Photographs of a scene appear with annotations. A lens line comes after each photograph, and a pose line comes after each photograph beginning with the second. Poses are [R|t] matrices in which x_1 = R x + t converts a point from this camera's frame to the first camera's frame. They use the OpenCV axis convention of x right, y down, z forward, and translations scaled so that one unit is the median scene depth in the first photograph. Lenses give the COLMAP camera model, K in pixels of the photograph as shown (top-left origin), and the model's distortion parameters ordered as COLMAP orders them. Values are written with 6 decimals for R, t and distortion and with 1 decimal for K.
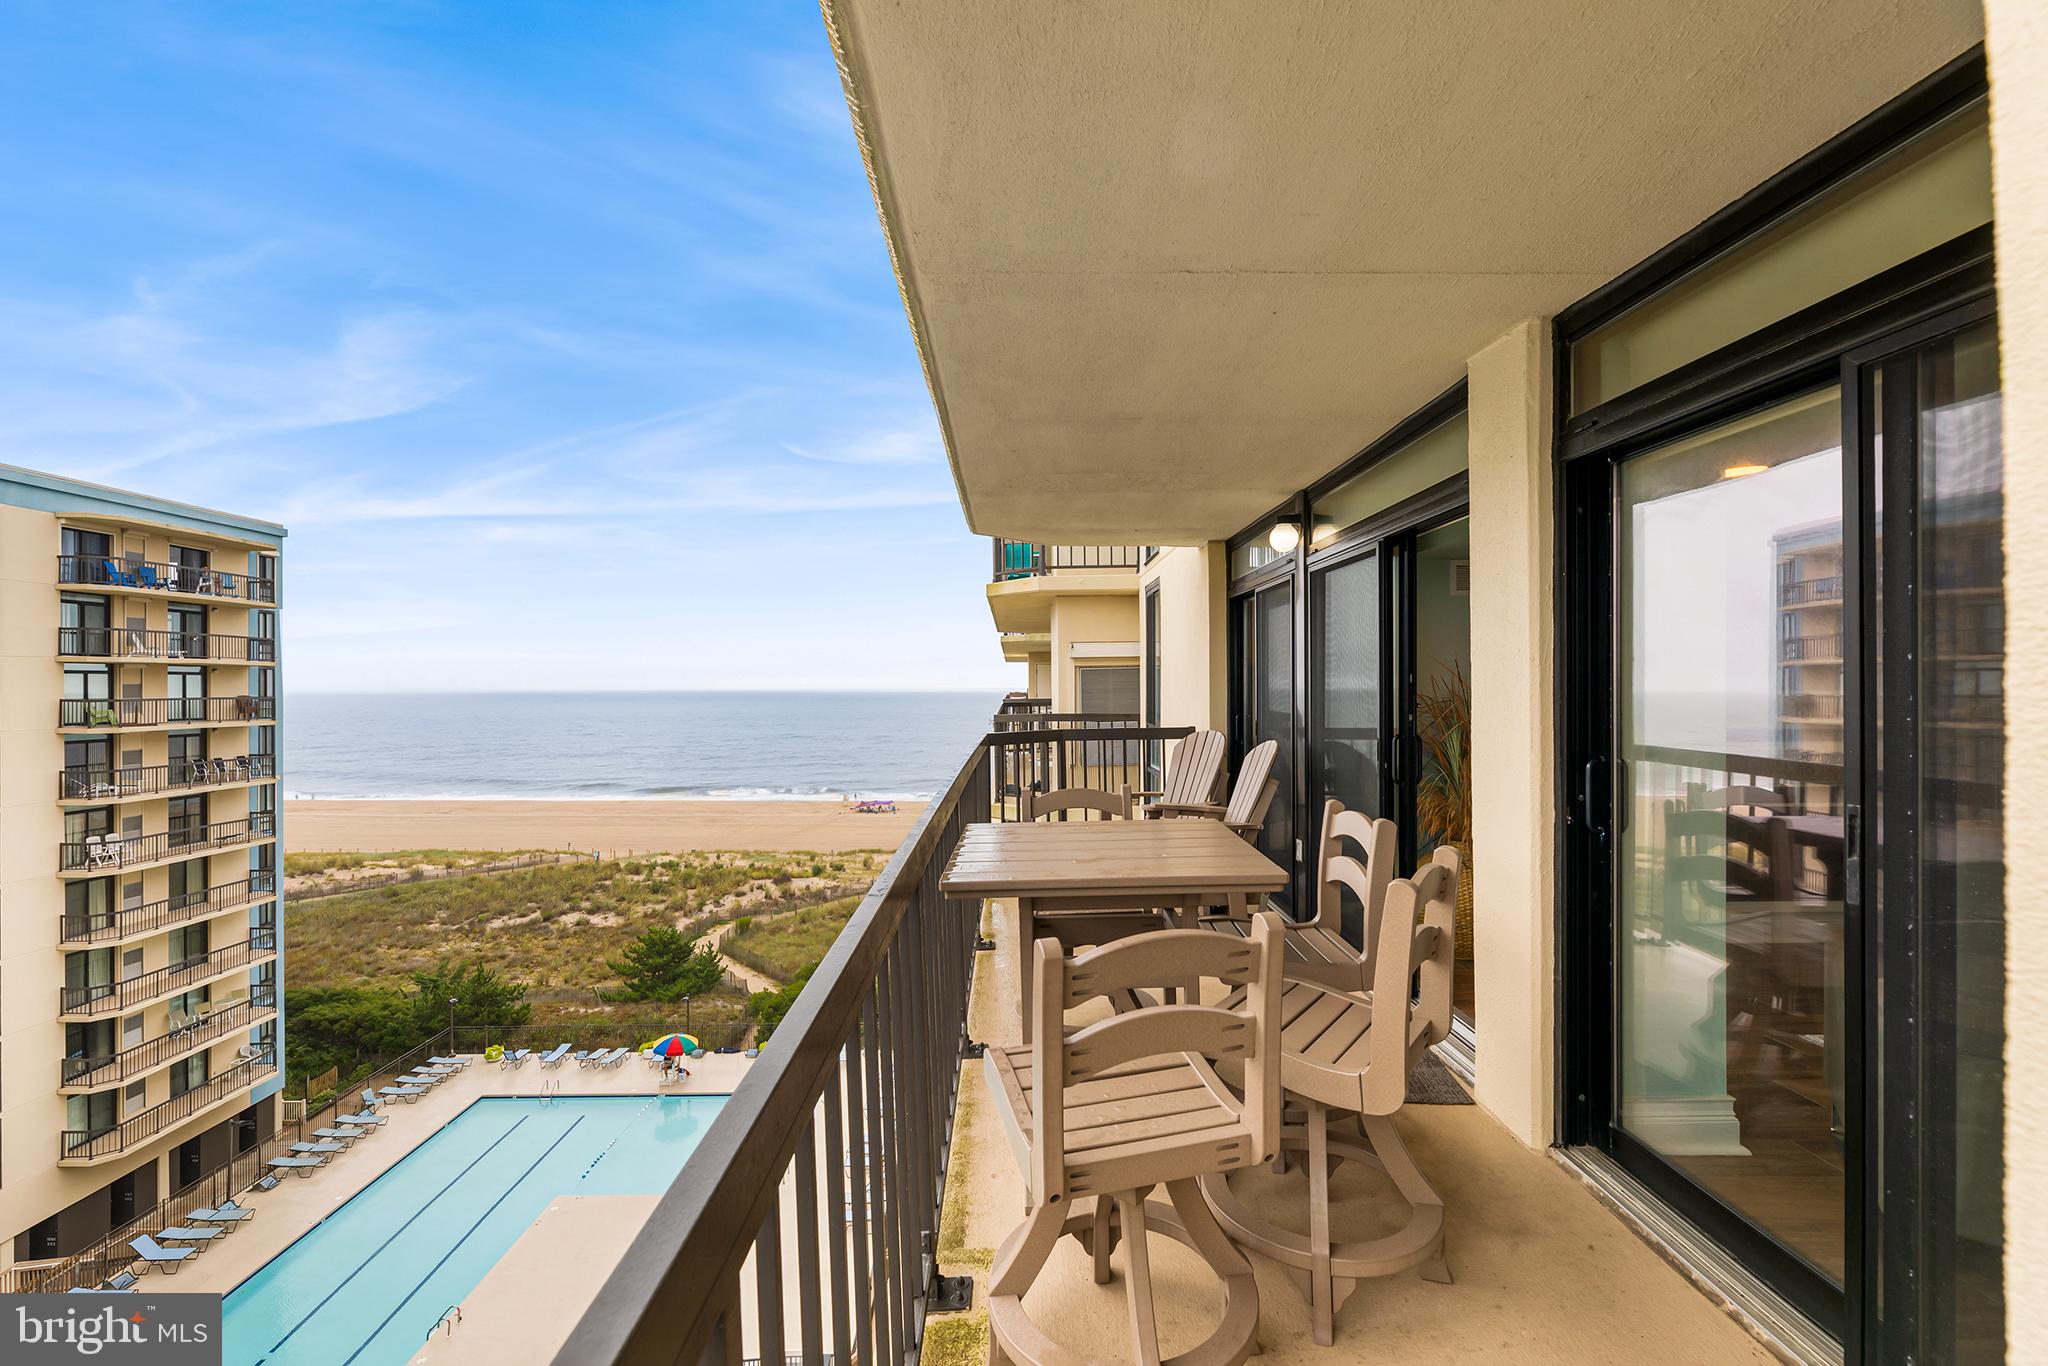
lens RADIAL K [[845.6, 0, 1025.8], [0, 845.6, 687.9], [0, 0, 1]] dist [0.001952, -0.000710]
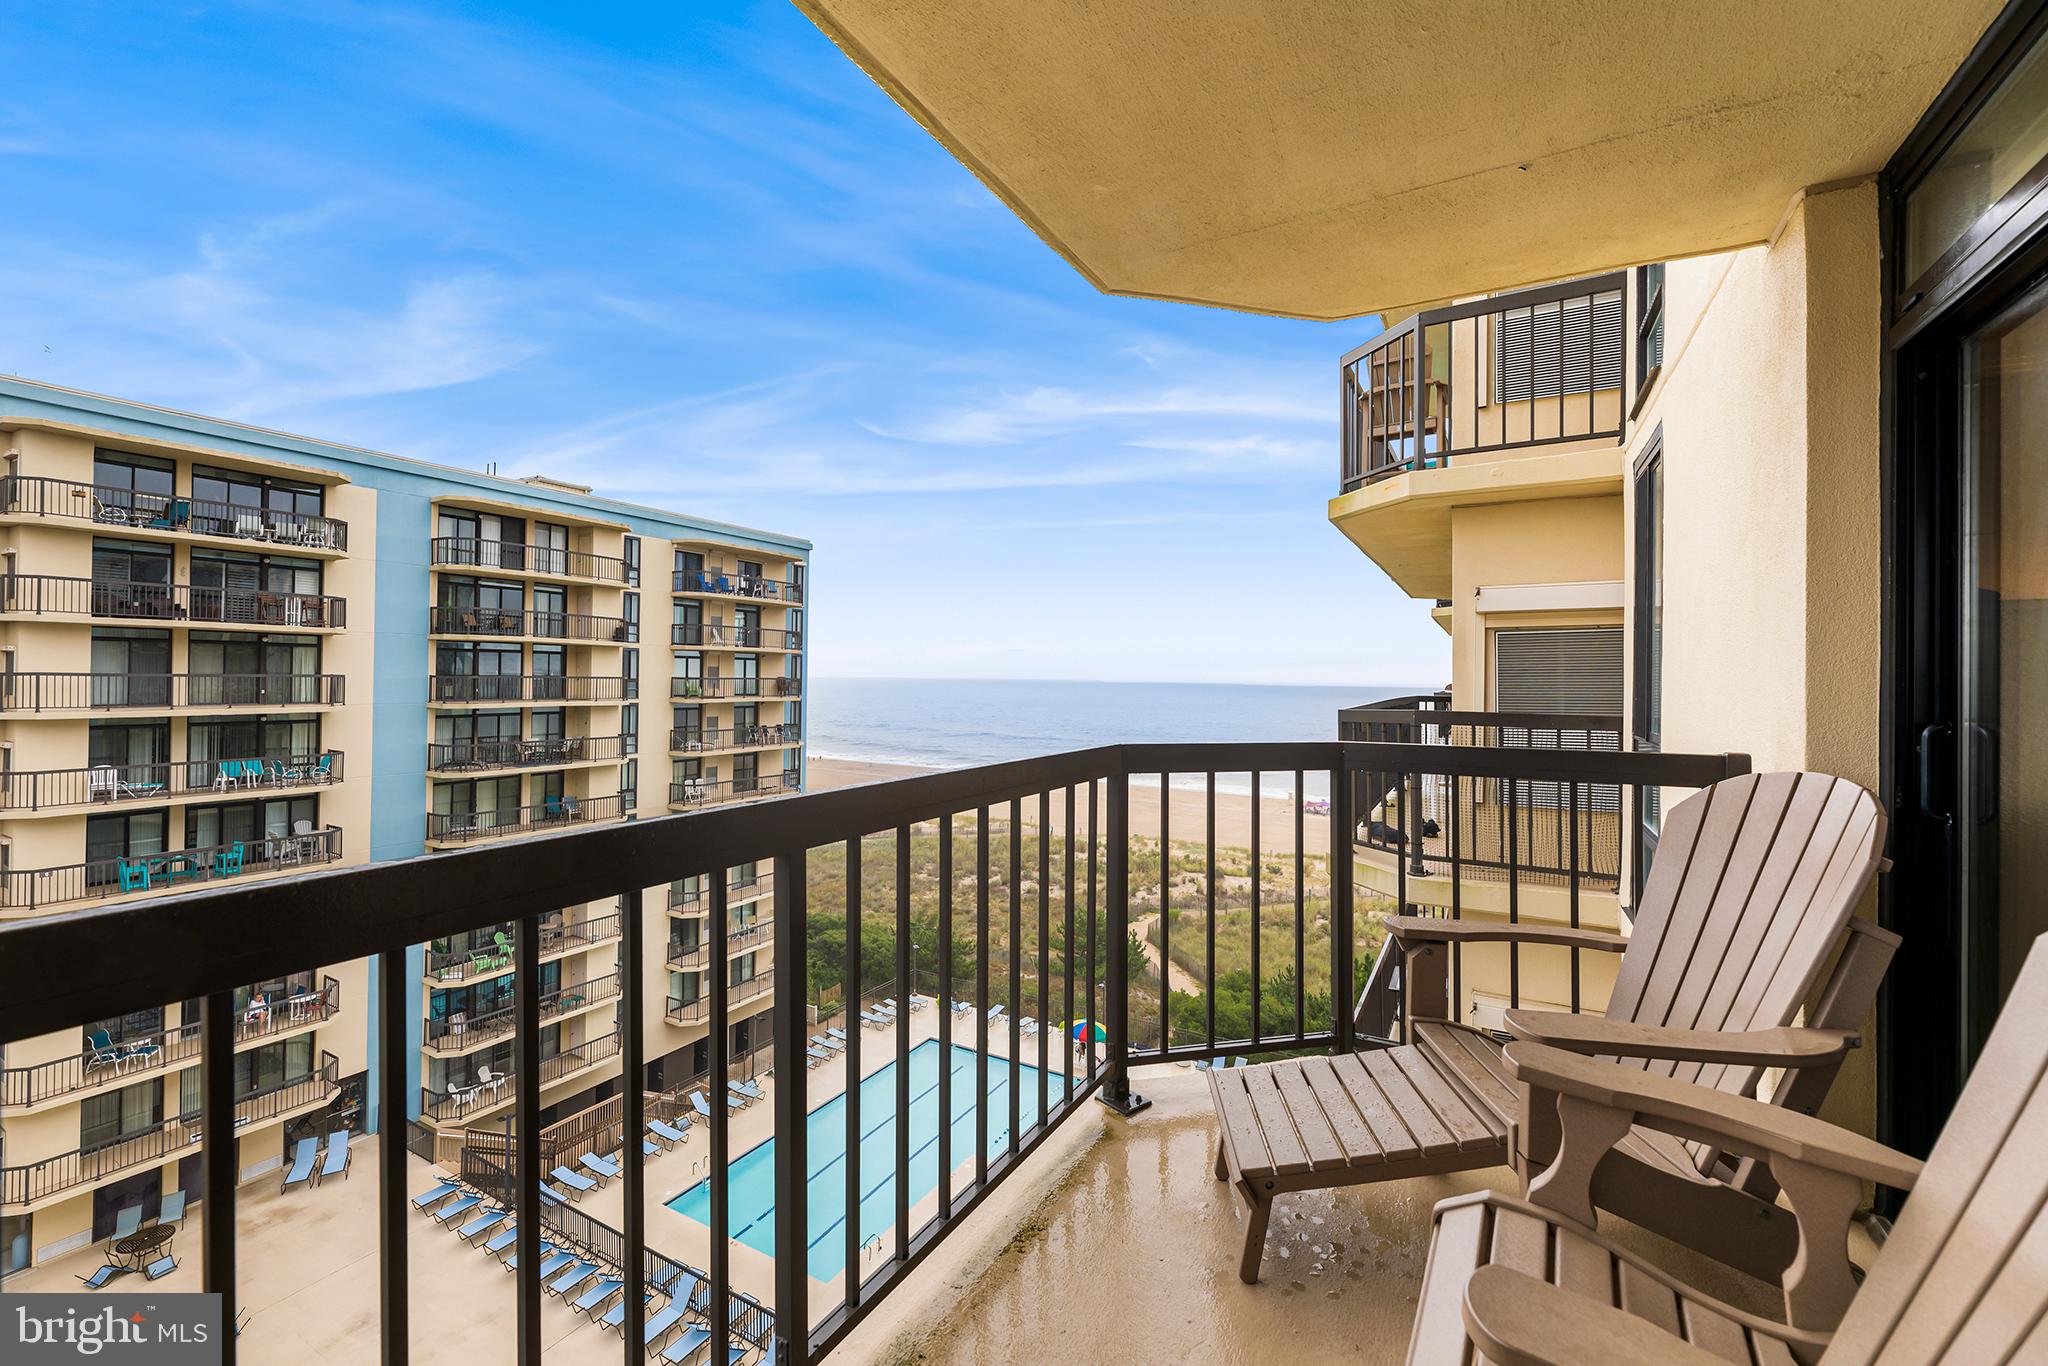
lens RADIAL K [[845.6, 0, 1016.4], [0, 845.6, 673.4], [0, 0, 1]] dist [0.001952, -0.000710]
pose [[0.860899, 0.012984, -0.508610, 0.021376], [-0.017609, 0.999836, -0.004282, 0.003394], [0.508471, 0.012642, 0.860987, 0.099557]]
